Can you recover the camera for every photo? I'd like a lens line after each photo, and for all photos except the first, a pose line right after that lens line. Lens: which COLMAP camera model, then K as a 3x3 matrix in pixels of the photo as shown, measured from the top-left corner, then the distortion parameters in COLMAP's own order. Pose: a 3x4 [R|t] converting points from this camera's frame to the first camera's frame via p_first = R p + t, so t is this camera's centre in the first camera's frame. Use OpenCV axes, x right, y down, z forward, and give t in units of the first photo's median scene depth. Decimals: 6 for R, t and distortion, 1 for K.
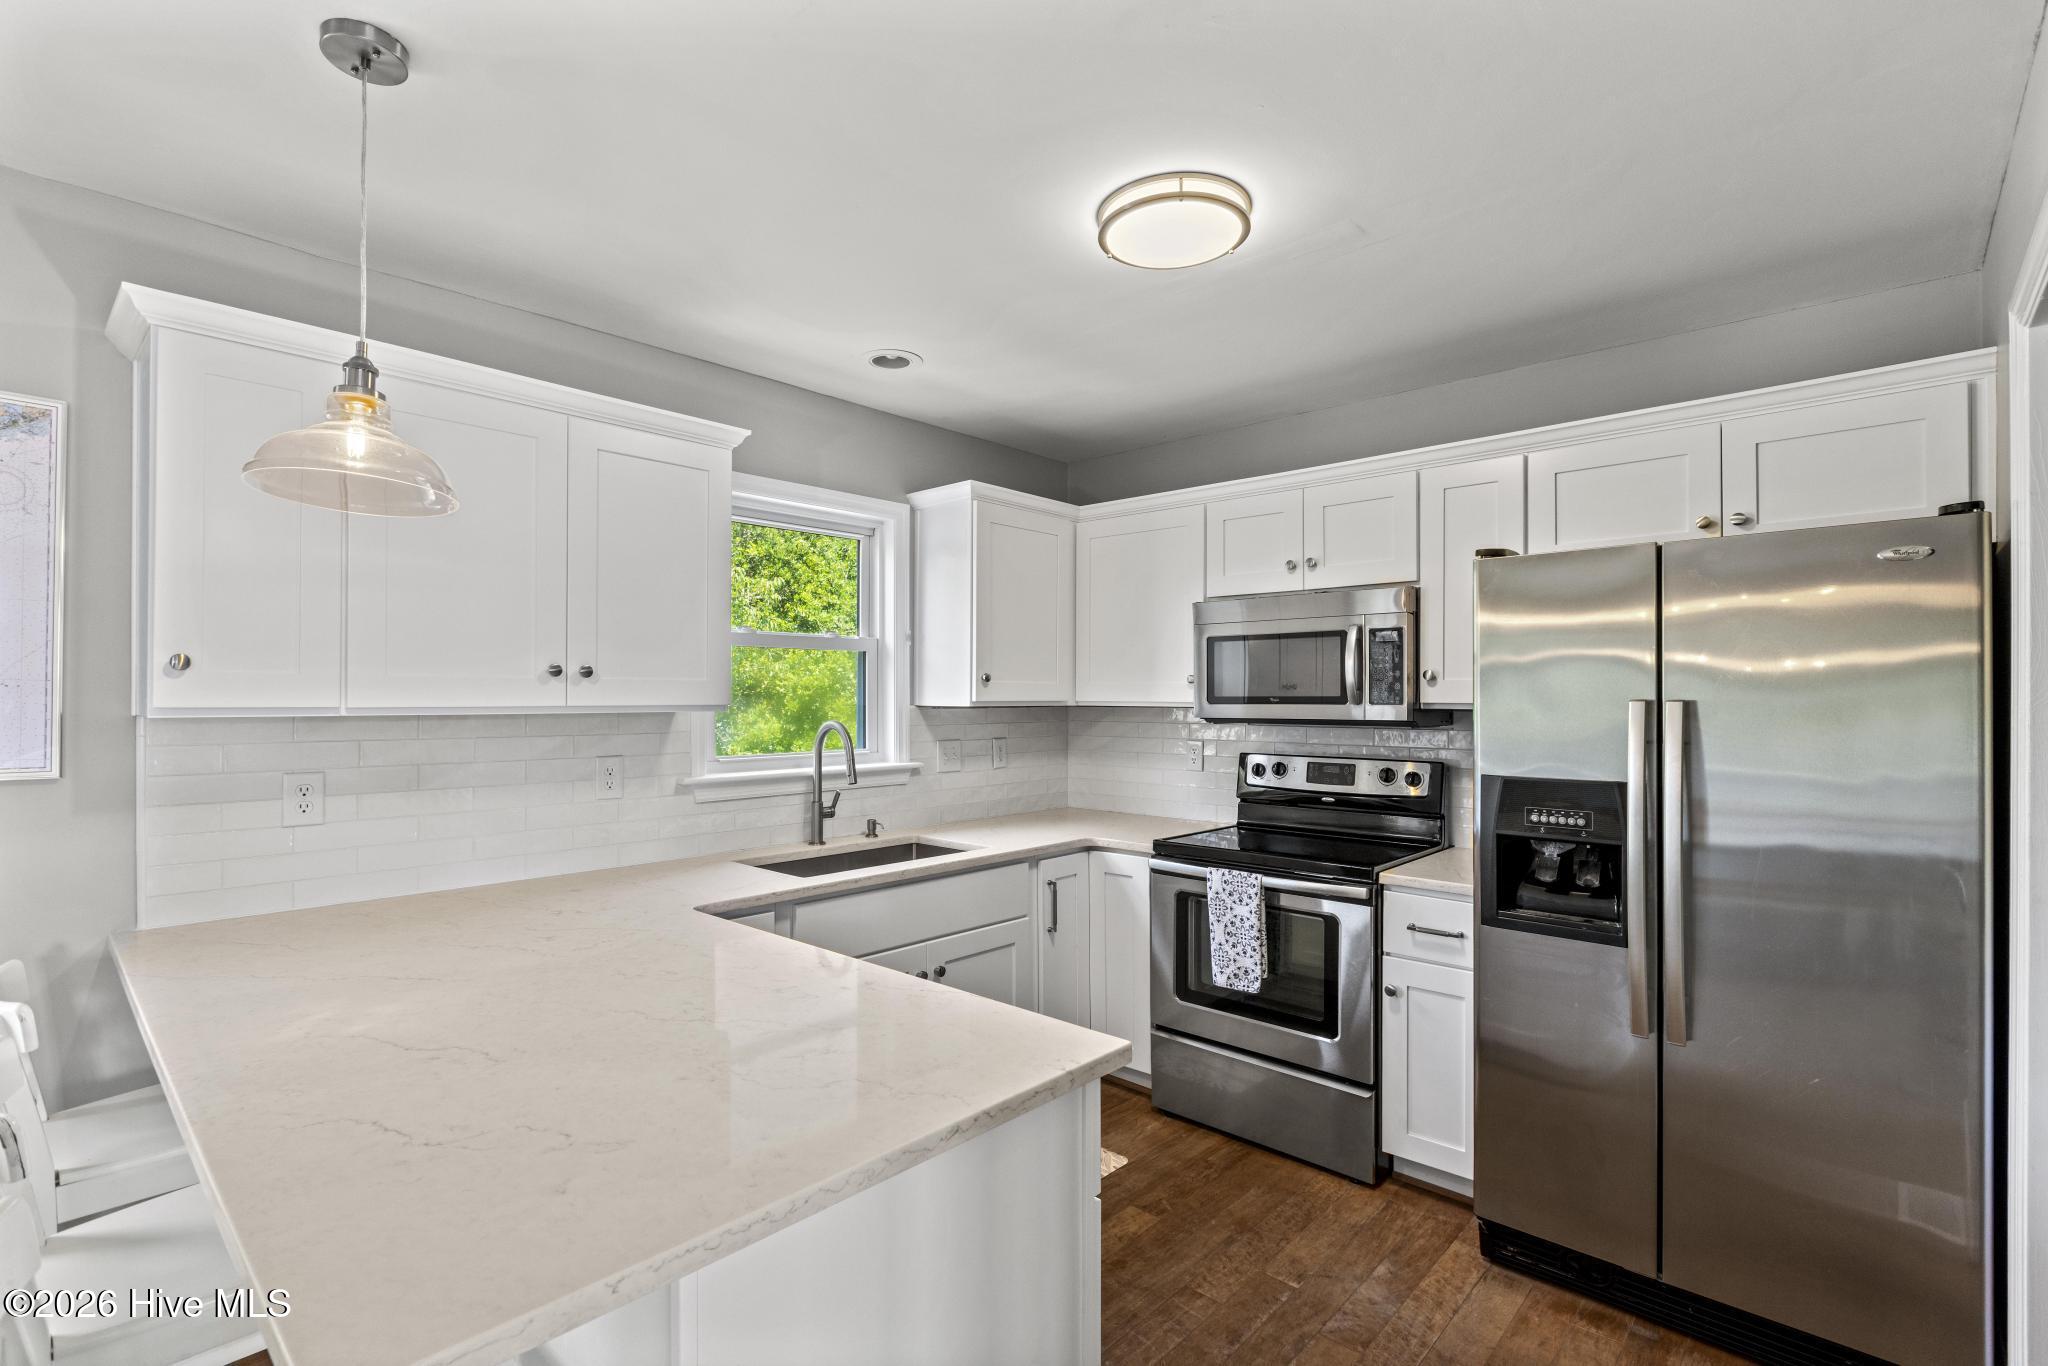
lens RADIAL K [[929.9, 0, 1033.6], [0, 929.9, 695.4], [0, 0, 1]] dist [0.000082, 0.000100]
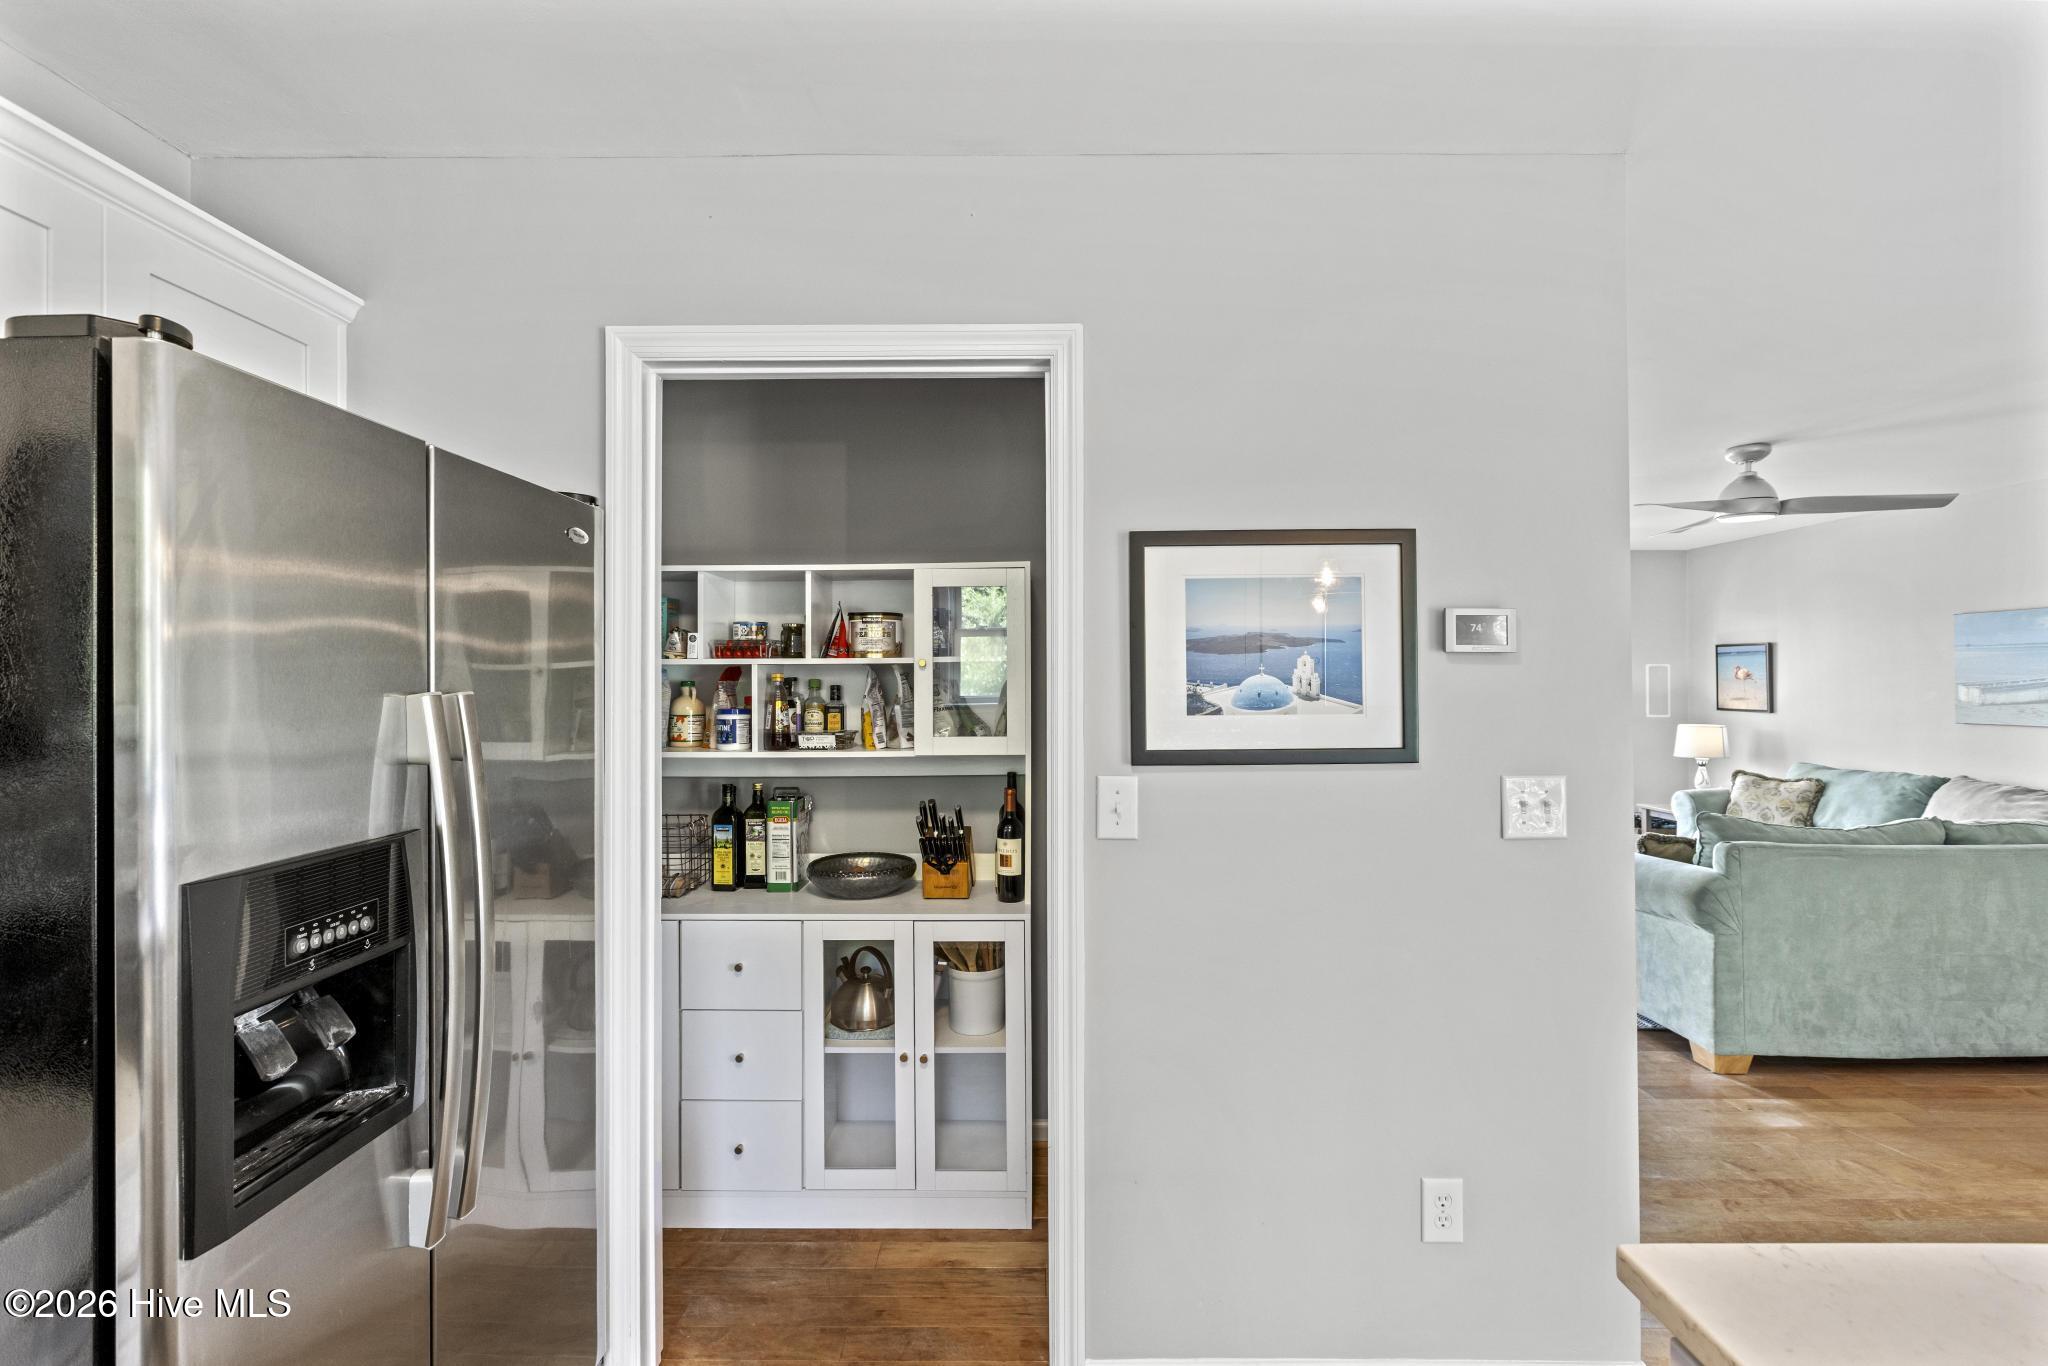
lens RADIAL K [[906.6, 0, 1012.9], [0, 906.6, 668.6], [0, 0, 1]] dist [-0.007155, -0.000759]
pose [[-0.654791, 0.010002, 0.755744, -0.031094], [0.000928, 0.999922, -0.012430, -0.001825], [-0.755810, -0.007438, -0.654749, 0.724678]]
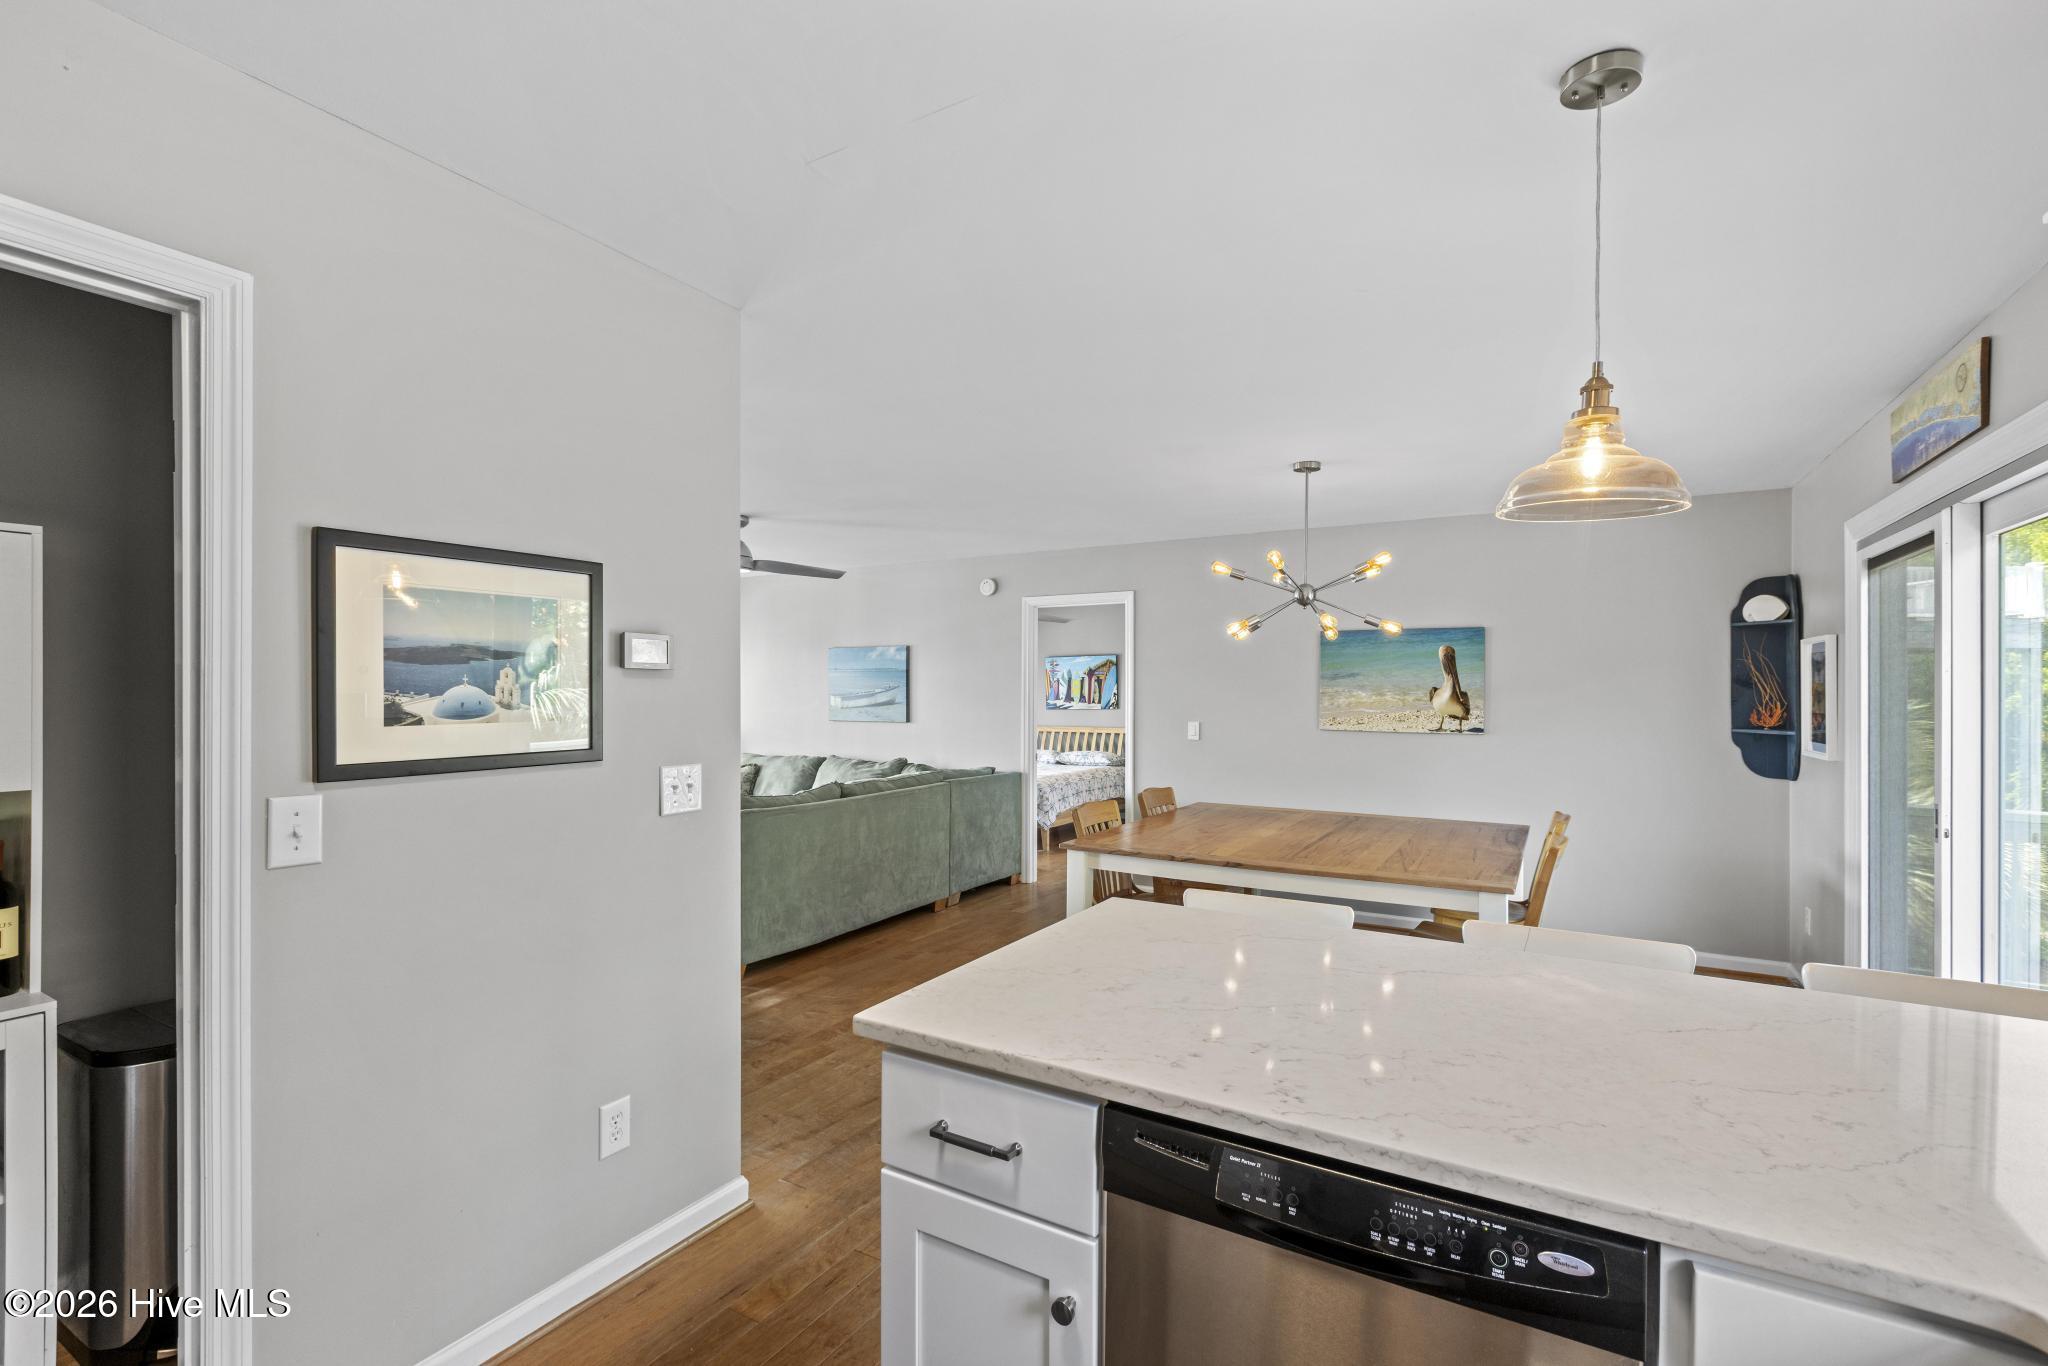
lens RADIAL K [[906.6, 0, 1012.8], [0, 906.6, 691.5], [0, 0, 1]] dist [-0.007155, -0.000759]
pose [[-0.981814, -0.005371, -0.189771, 0.057457], [-0.005409, 0.999985, -0.000321, -0.002411], [0.189770, 0.000712, -0.981828, 0.880903]]
